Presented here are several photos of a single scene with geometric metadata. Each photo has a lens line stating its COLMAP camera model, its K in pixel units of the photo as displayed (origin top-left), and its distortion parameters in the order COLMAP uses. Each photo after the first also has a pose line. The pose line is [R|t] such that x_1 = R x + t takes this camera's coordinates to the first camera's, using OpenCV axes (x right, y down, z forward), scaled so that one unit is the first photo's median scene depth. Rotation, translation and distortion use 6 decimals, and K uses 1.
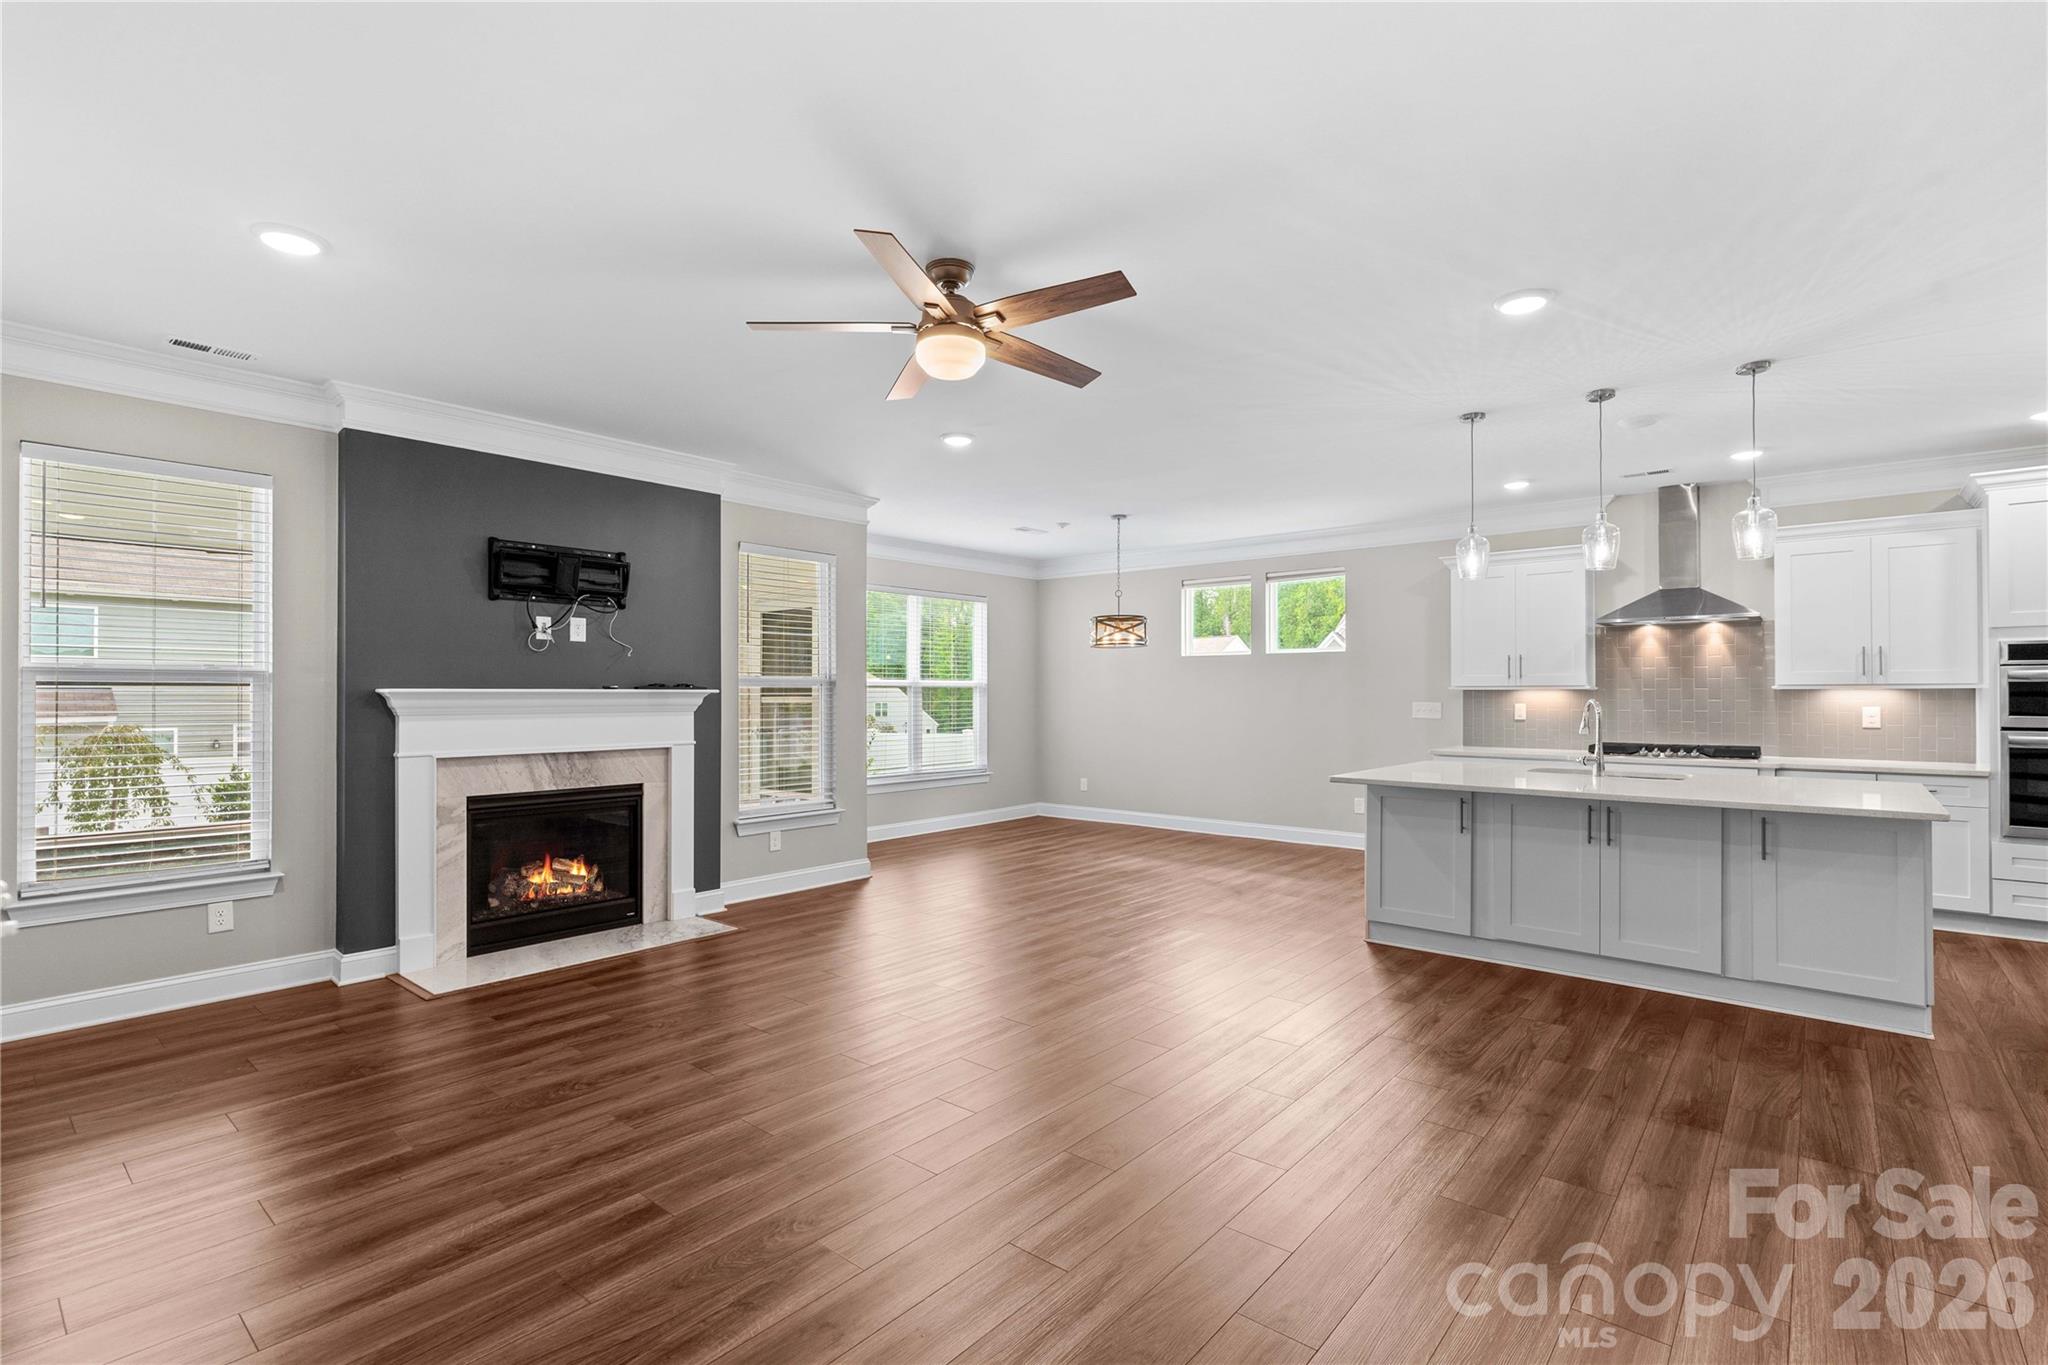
lens RADIAL K [[938.8, 0, 1023.7], [0, 938.8, 691.6], [0, 0, 1]] dist [-0.007544, 0.001868]
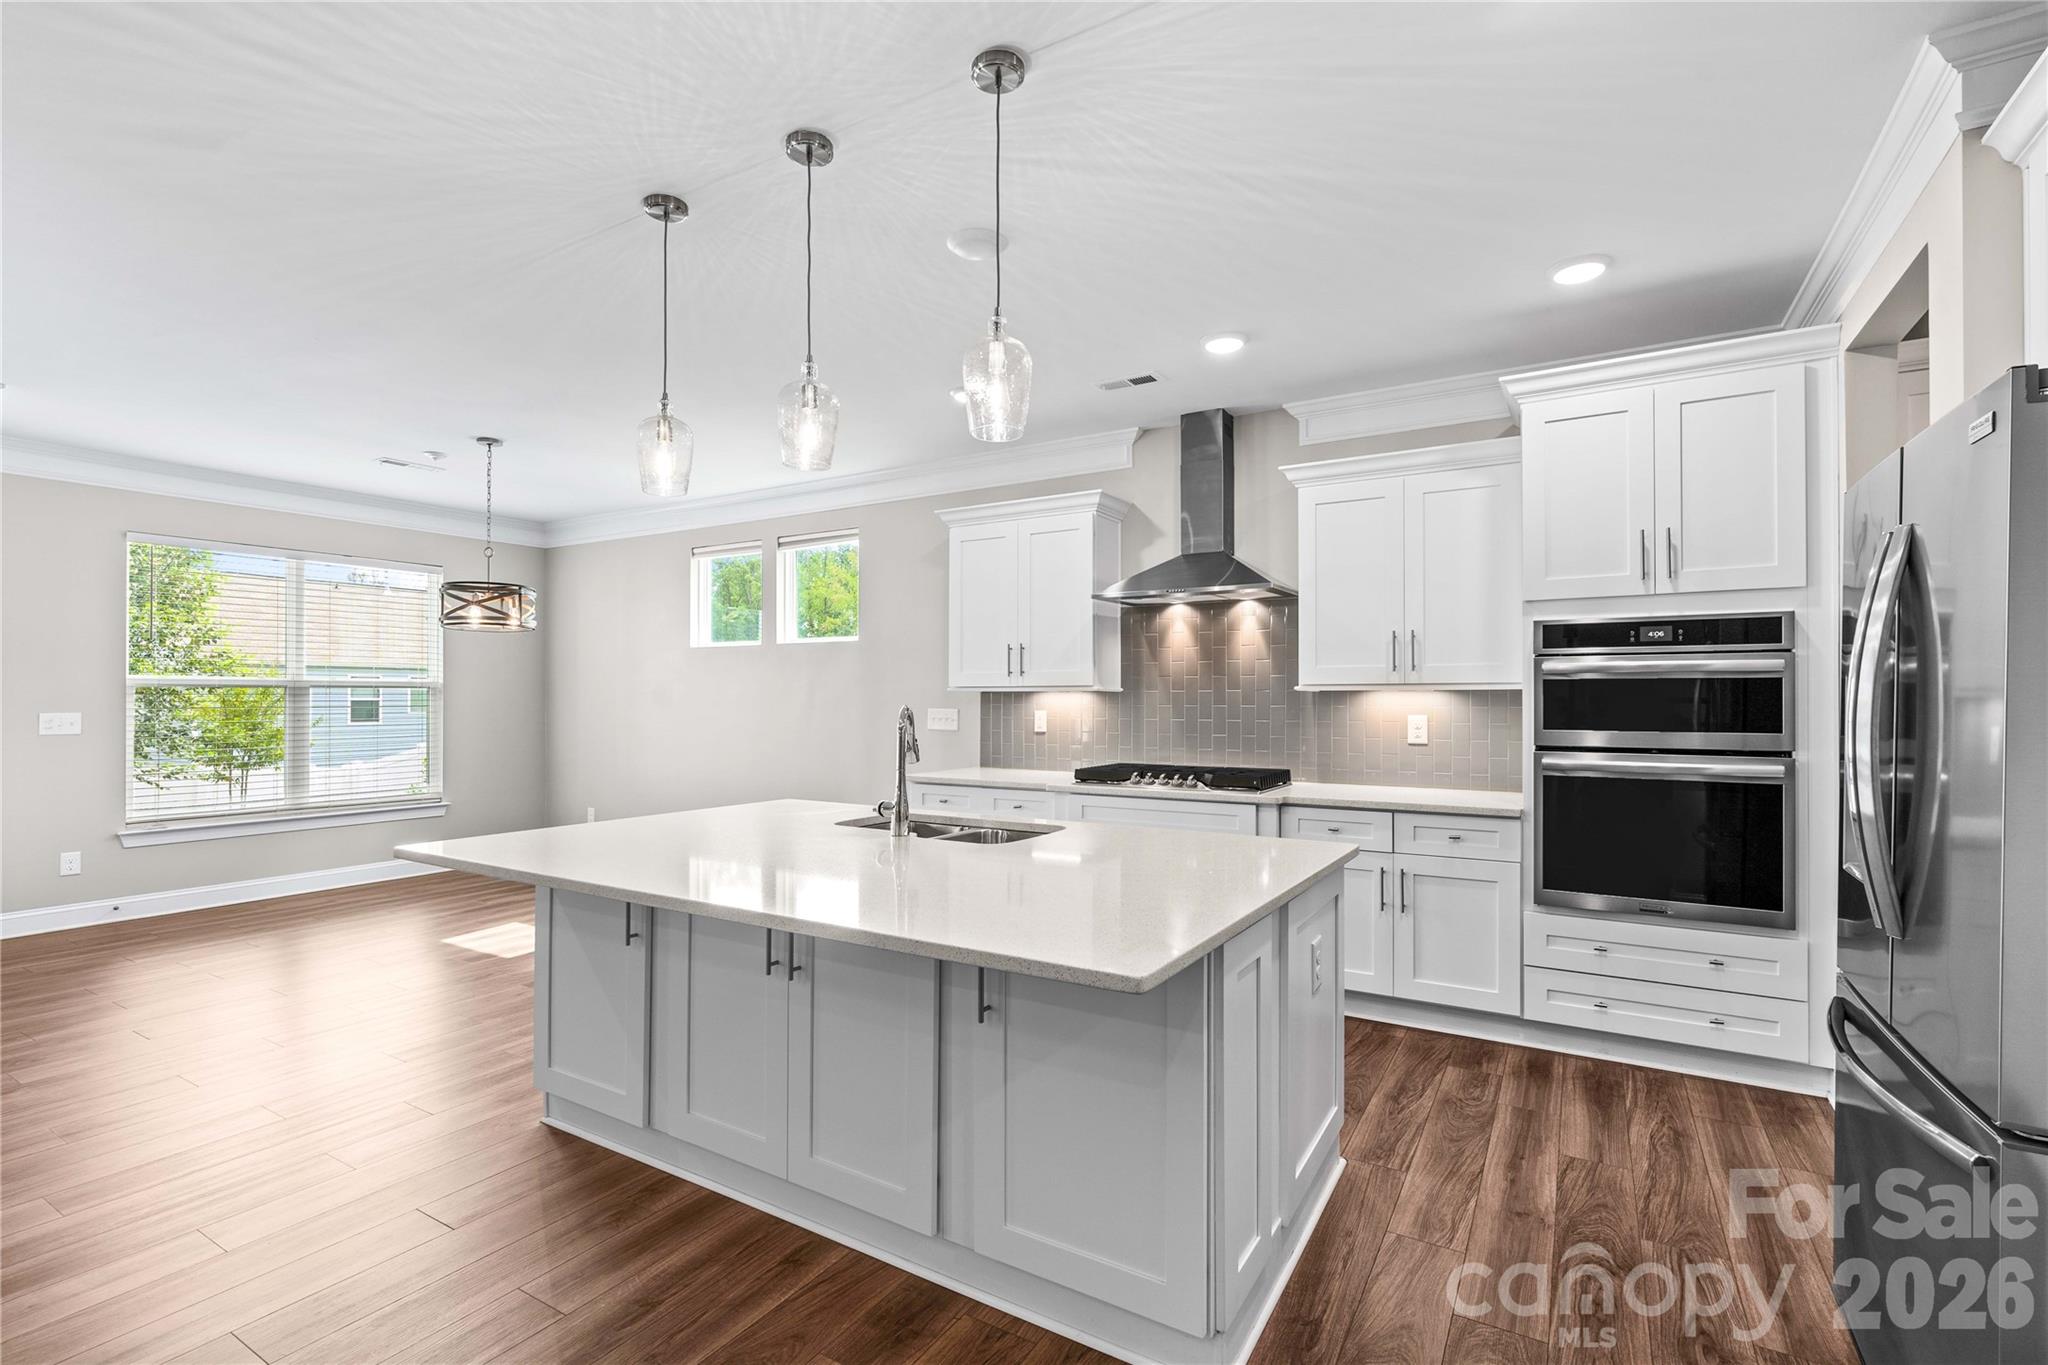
lens RADIAL K [[938.8, 0, 1028.6], [0, 938.8, 695.7], [0, 0, 1]] dist [-0.007544, 0.001868]
pose [[0.987090, 0.001613, 0.160157, 0.550367], [-0.001645, 0.999999, 0.000065, 0.001816], [-0.160156, -0.000328, 0.987092, 0.364736]]
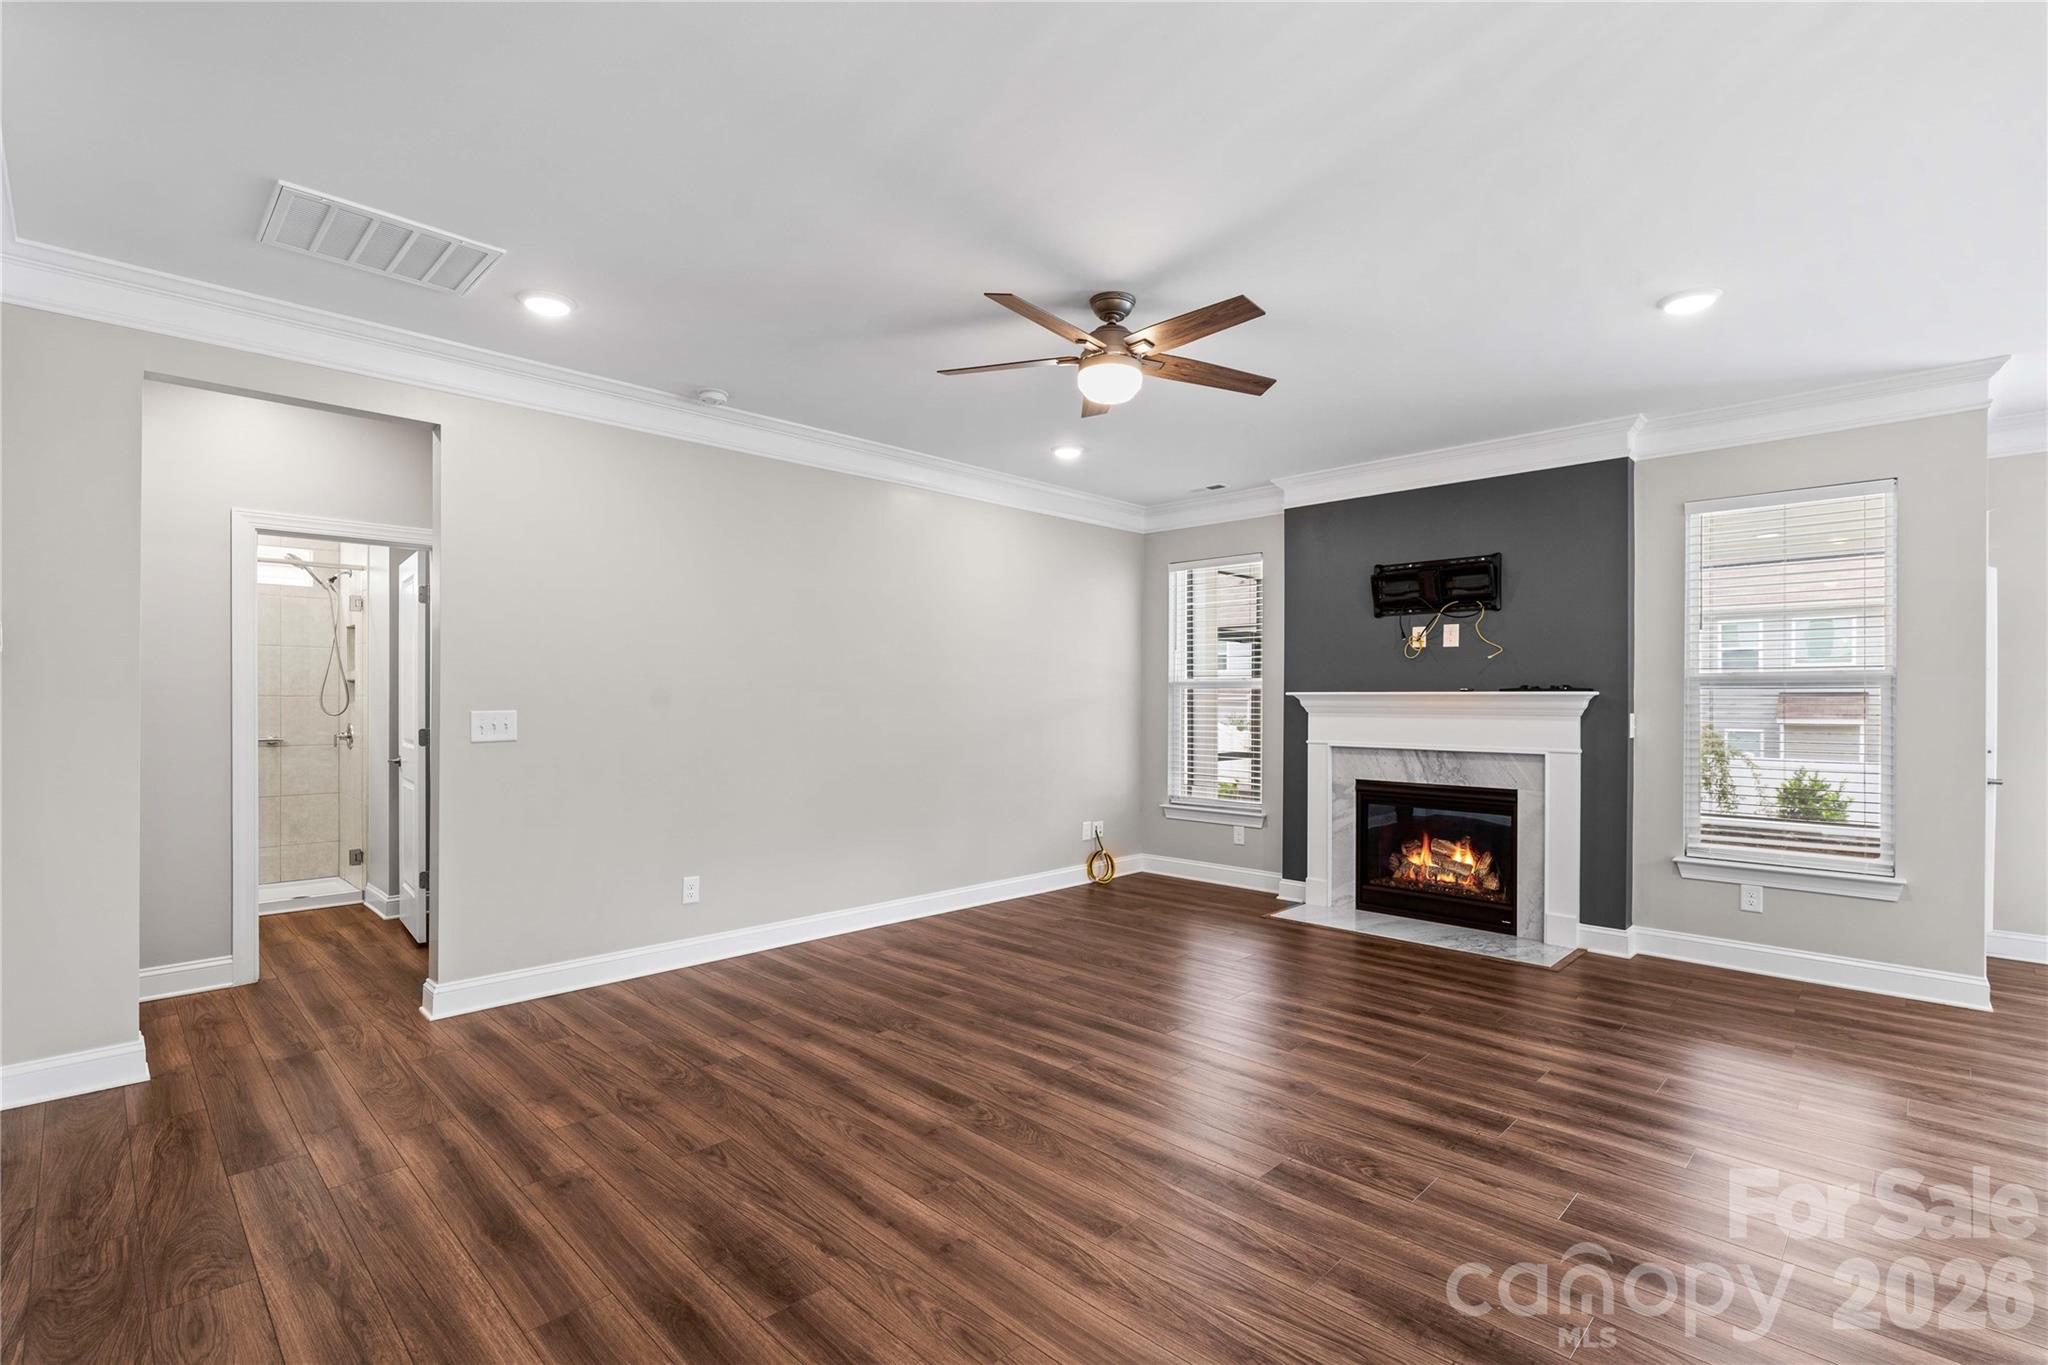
lens RADIAL K [[938.8, 0, 1035.1], [0, 938.8, 718.5], [0, 0, 1]] dist [-0.007544, 0.001868]
pose [[-0.063410, 0.022356, -0.997737, 0.593362], [0.000412, 0.999750, 0.022375, 0.003445], [0.997987, 0.001007, -0.063404, 0.581697]]
